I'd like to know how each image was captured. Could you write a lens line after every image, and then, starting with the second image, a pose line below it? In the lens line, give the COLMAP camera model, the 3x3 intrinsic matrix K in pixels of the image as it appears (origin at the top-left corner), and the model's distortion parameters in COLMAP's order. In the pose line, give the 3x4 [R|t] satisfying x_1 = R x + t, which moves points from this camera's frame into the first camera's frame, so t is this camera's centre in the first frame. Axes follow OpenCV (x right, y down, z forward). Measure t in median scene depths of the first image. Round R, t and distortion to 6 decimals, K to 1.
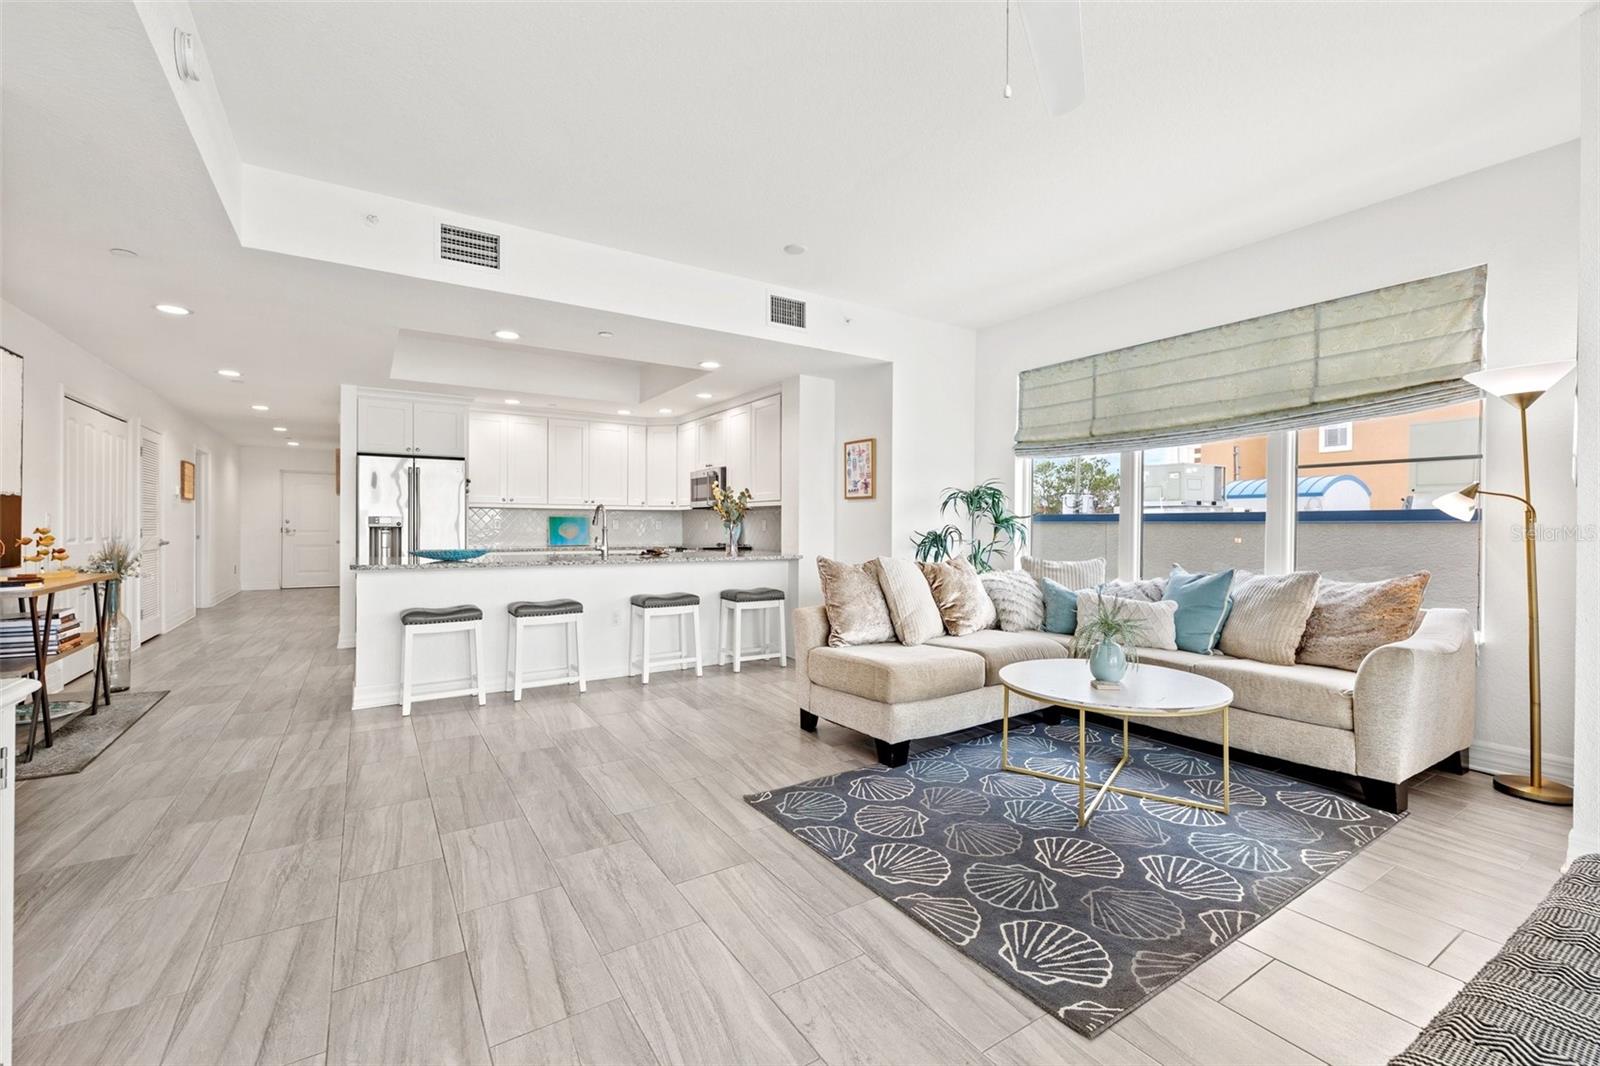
lens RADIAL K [[672.5, 0, 792.7], [0, 672.5, 528.9], [0, 0, 1]] dist [0.002329, 0.000080]
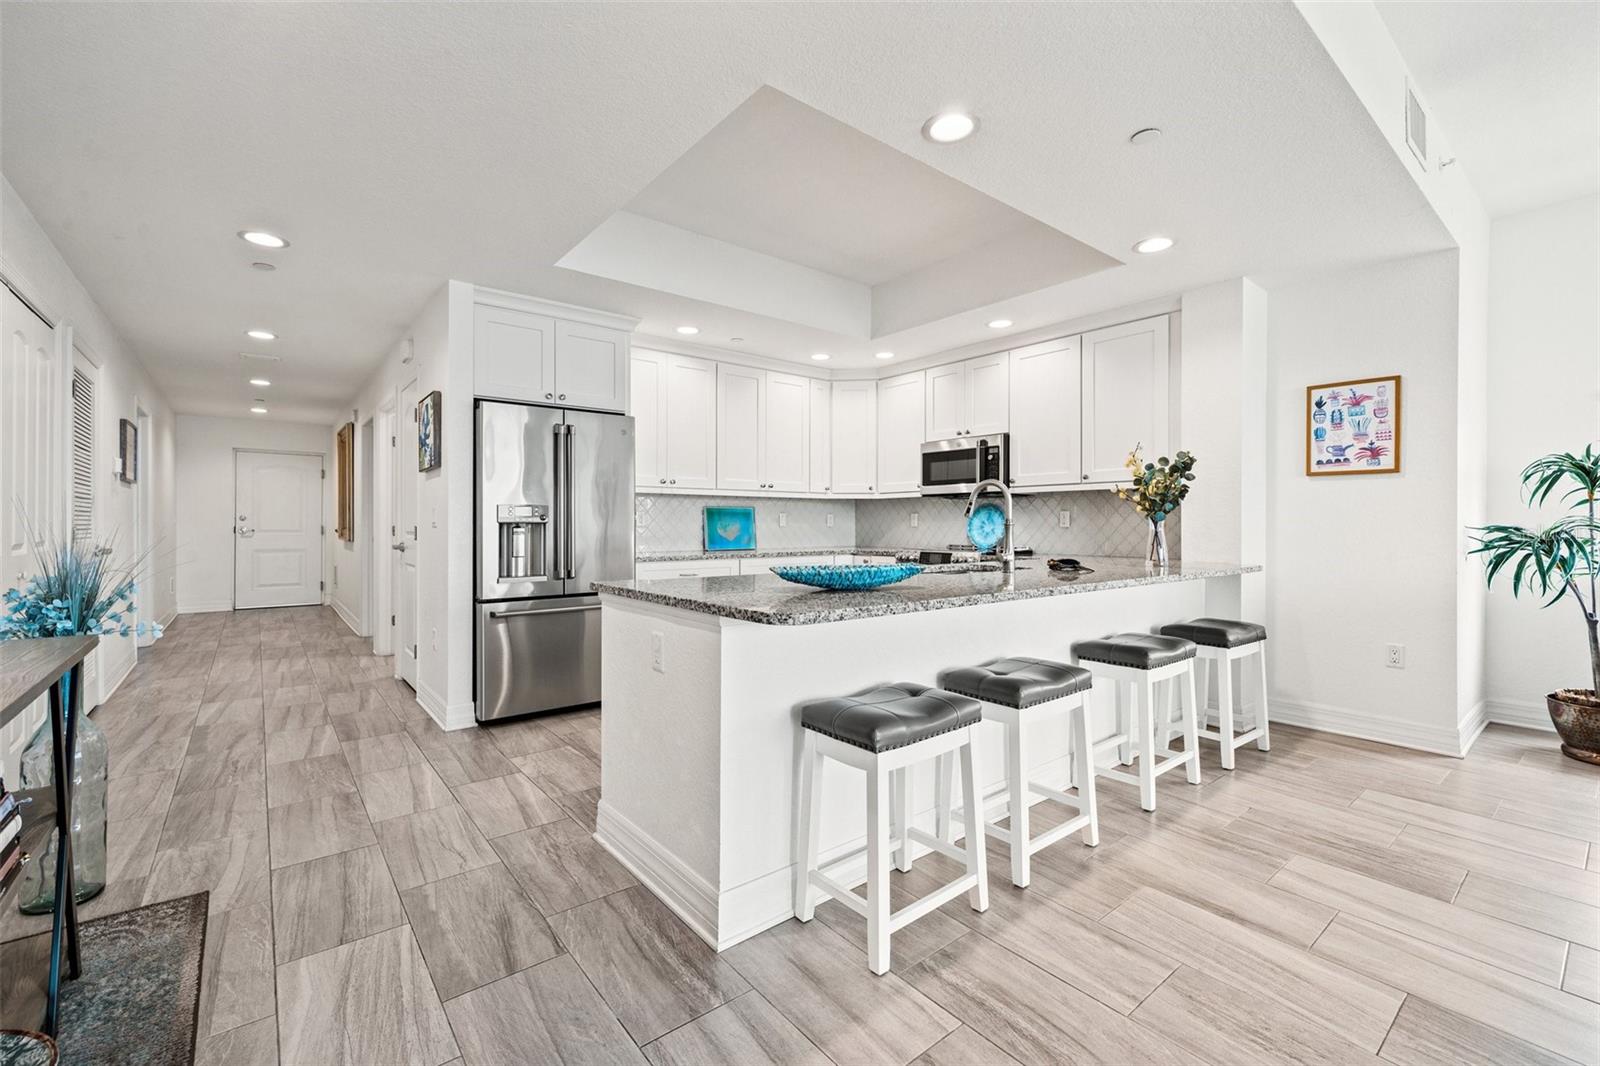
lens RADIAL K [[676.7, 0, 792.4], [0, 676.7, 525.5], [0, 0, 1]] dist [0.000266, 0.000136]
pose [[0.994596, -0.004050, 0.103746, -0.696668], [0.004252, 0.999989, -0.001730, 0.002702], [-0.103738, 0.002161, 0.994602, 0.612399]]
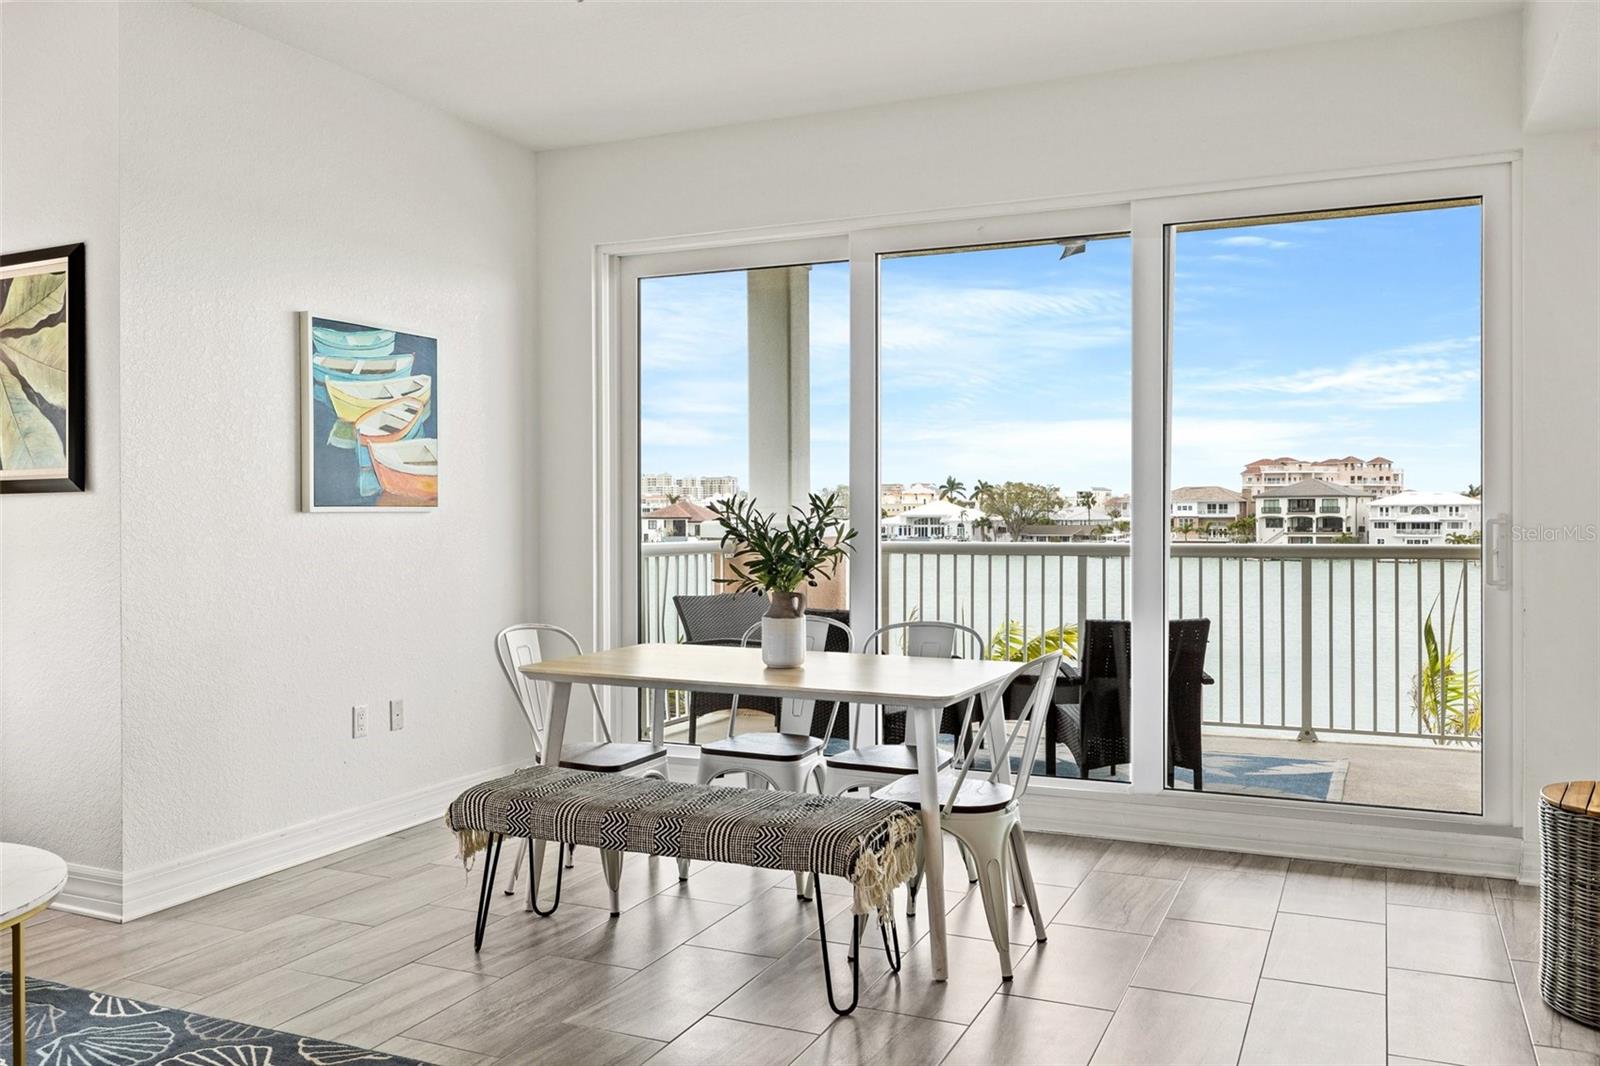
lens RADIAL K [[1311.7, 0, 788.7], [0, 1311.7, 514.8], [0, 0, 1]] dist [0.000787, 0.003943]
pose [[-0.549033, -0.005347, 0.835783, -0.455857], [0.005995, 0.999929, 0.010335, -0.025881], [-0.835779, 0.010685, -0.548962, 0.690447]]
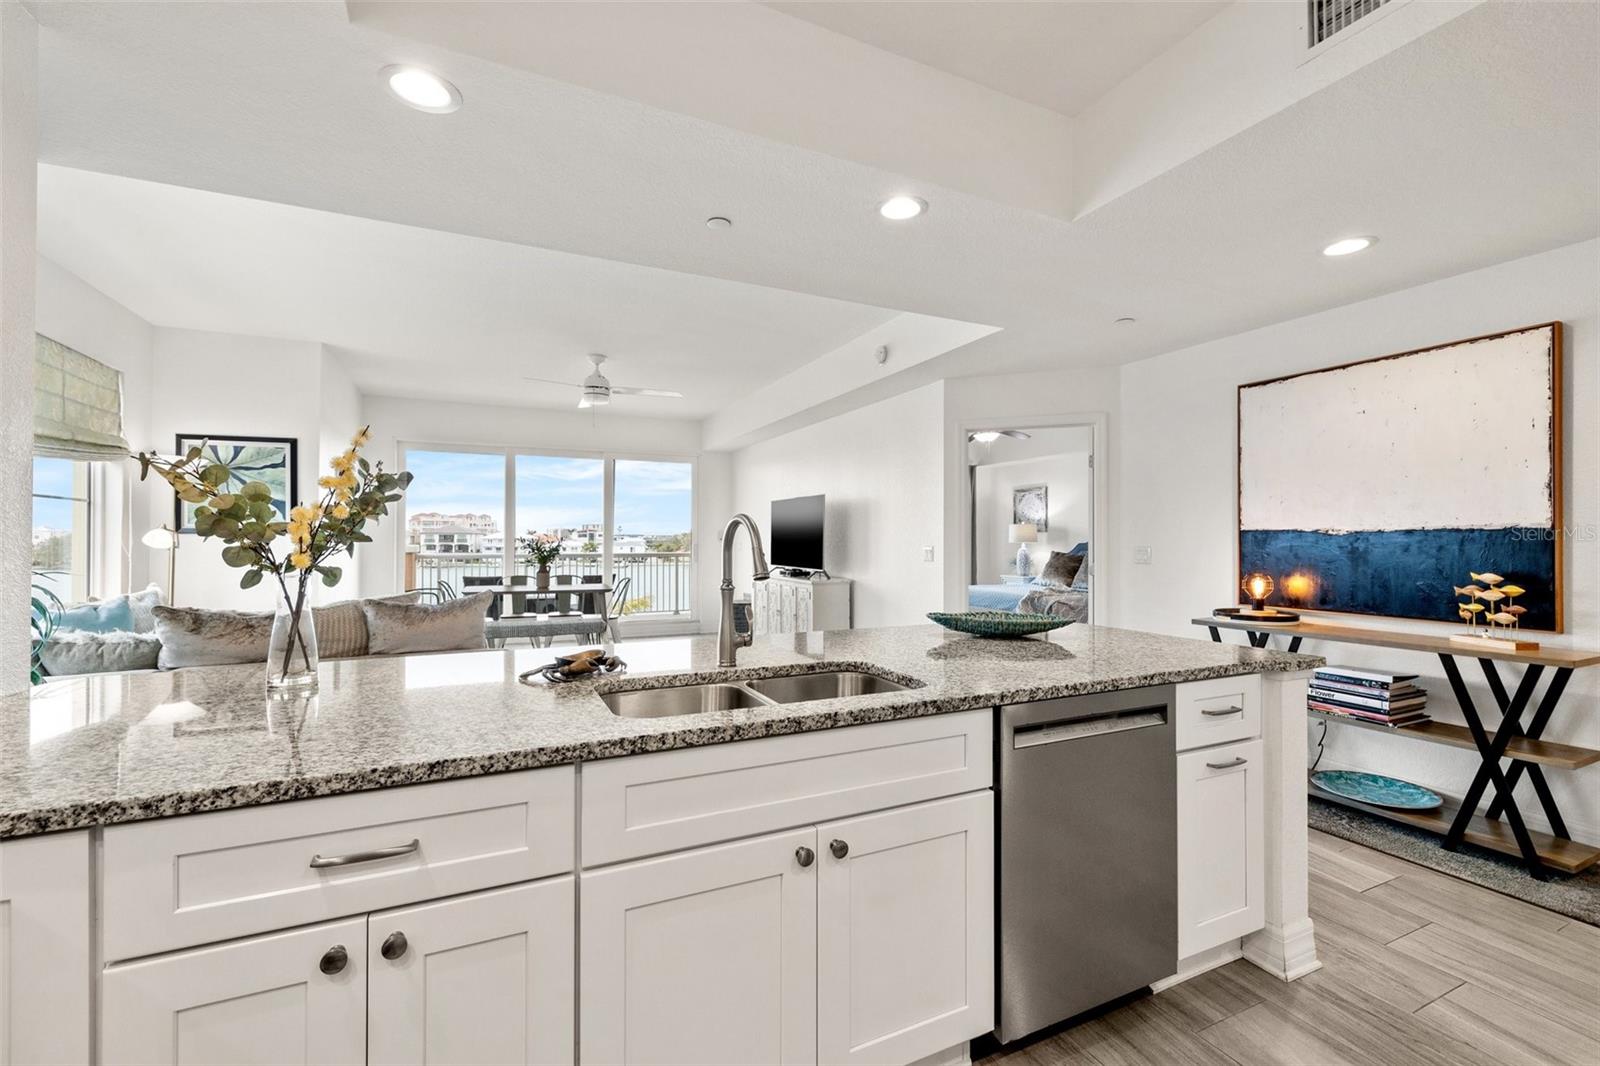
lens RADIAL K [[673.1, 0, 790.6], [0, 673.1, 535.4], [0, 0, 1]] dist [0.001532, 0.000051]
pose [[-0.991138, -0.005821, 0.132707, -0.483925], [-0.006080, 0.999980, -0.001551, -0.036037], [-0.132696, -0.002344, -0.991154, 1.807946]]
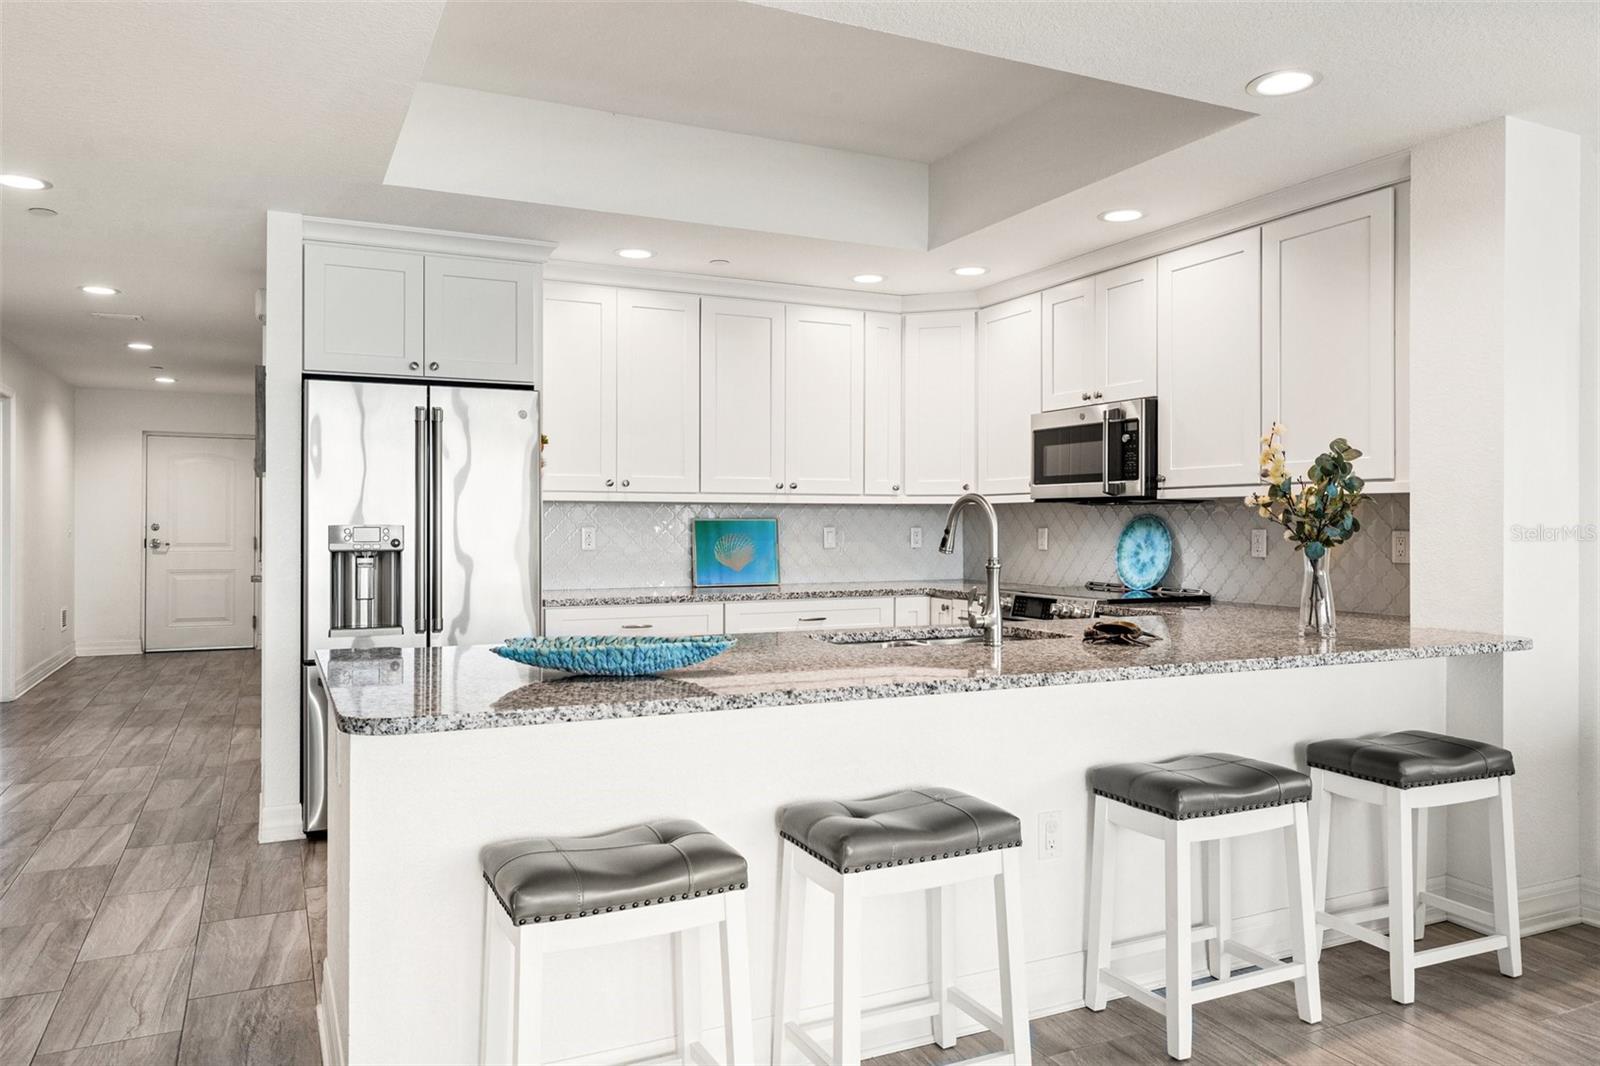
lens RADIAL K [[1108.6, 0, 794.7], [0, 1108.6, 521.7], [0, 0, 1]] dist [0.002640, -0.001330]
pose [[0.992340, -0.003512, -0.123483, -0.416322], [0.002779, 0.999978, -0.006105, -0.025728], [0.123502, 0.005715, 0.992328, 0.569264]]
